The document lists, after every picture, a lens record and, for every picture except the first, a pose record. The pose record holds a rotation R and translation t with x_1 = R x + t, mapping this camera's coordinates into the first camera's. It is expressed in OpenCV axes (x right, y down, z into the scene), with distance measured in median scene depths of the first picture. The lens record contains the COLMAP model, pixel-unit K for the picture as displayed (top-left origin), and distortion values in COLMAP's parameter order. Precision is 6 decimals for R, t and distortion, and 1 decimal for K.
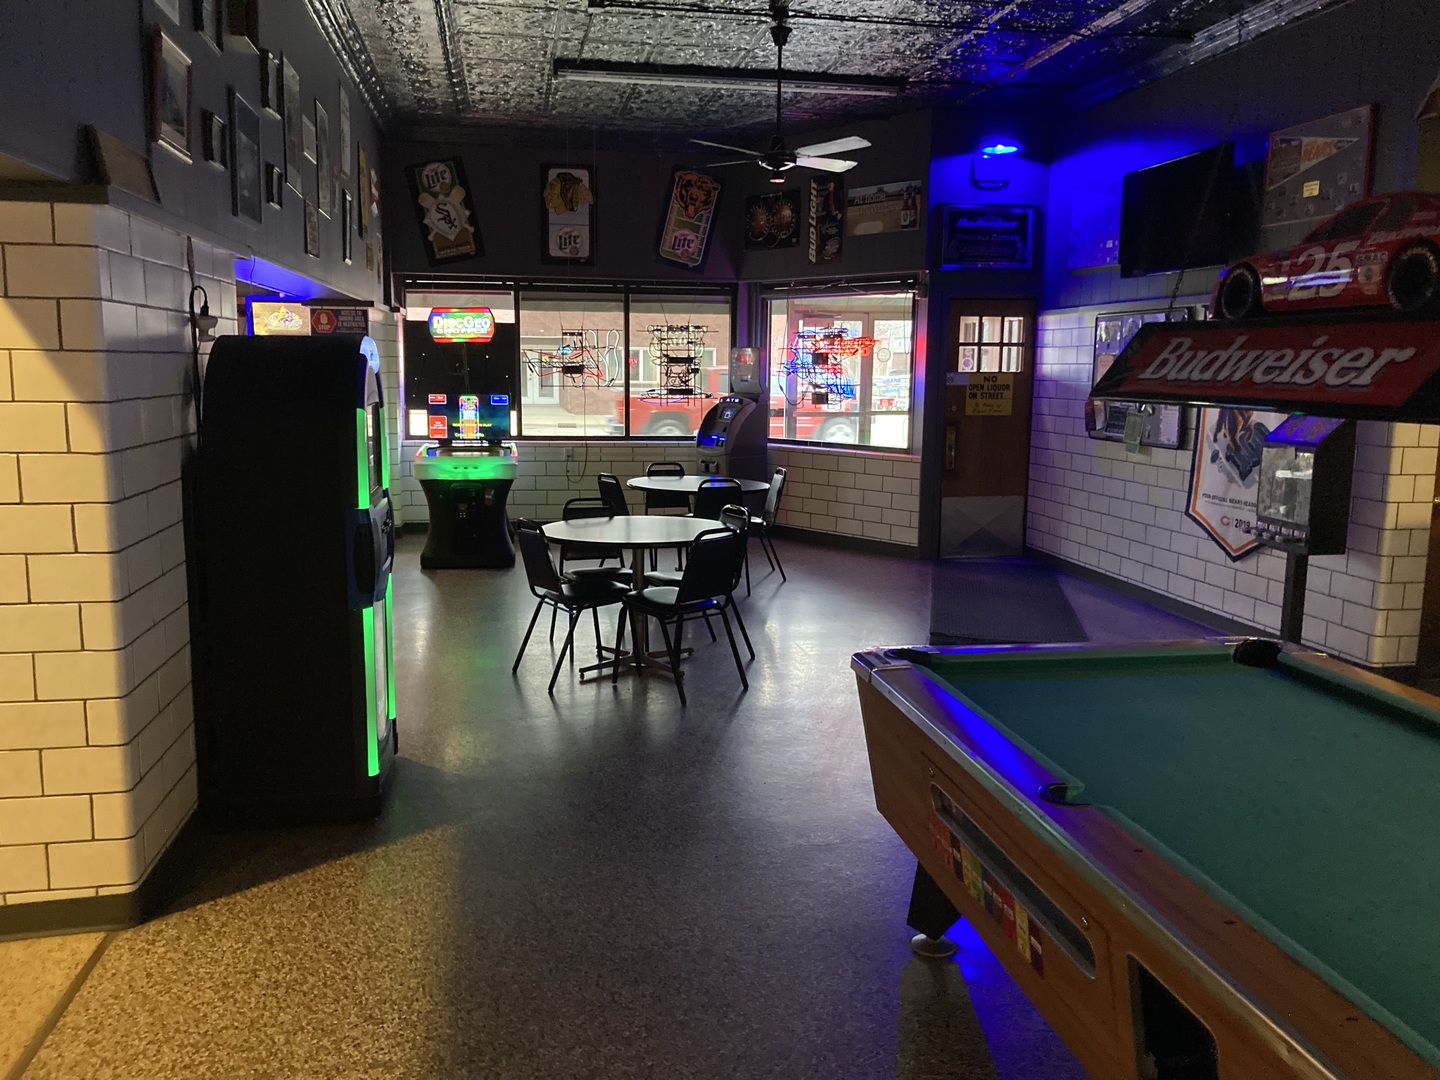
lens RADIAL K [[1175.1, 0, 721.3], [0, 1175.1, 542.8], [0, 0, 1]] dist [0.023889, -0.005508]
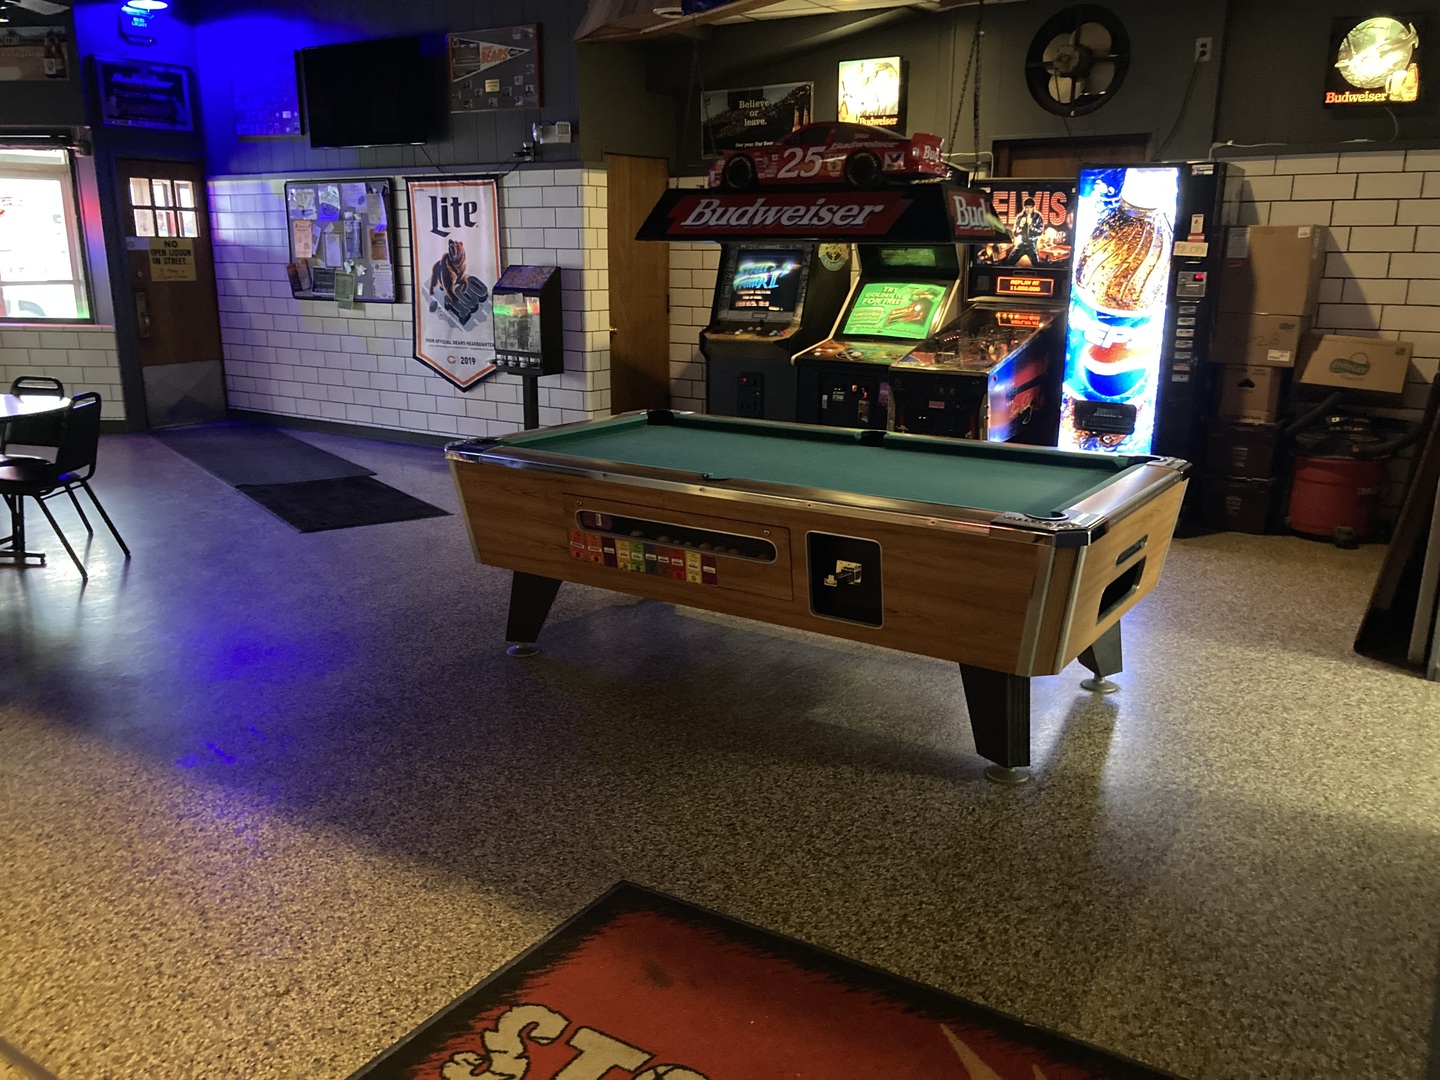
lens RADIAL K [[1175.1, 0, 723.3], [0, 1175.1, 539.2], [0, 0, 1]] dist [0.023889, -0.005508]
pose [[0.681979, -0.182662, 0.708194, -0.272868], [0.111829, 0.982967, 0.145844, 0.017432], [-0.722771, -0.020266, 0.690790, -0.048272]]
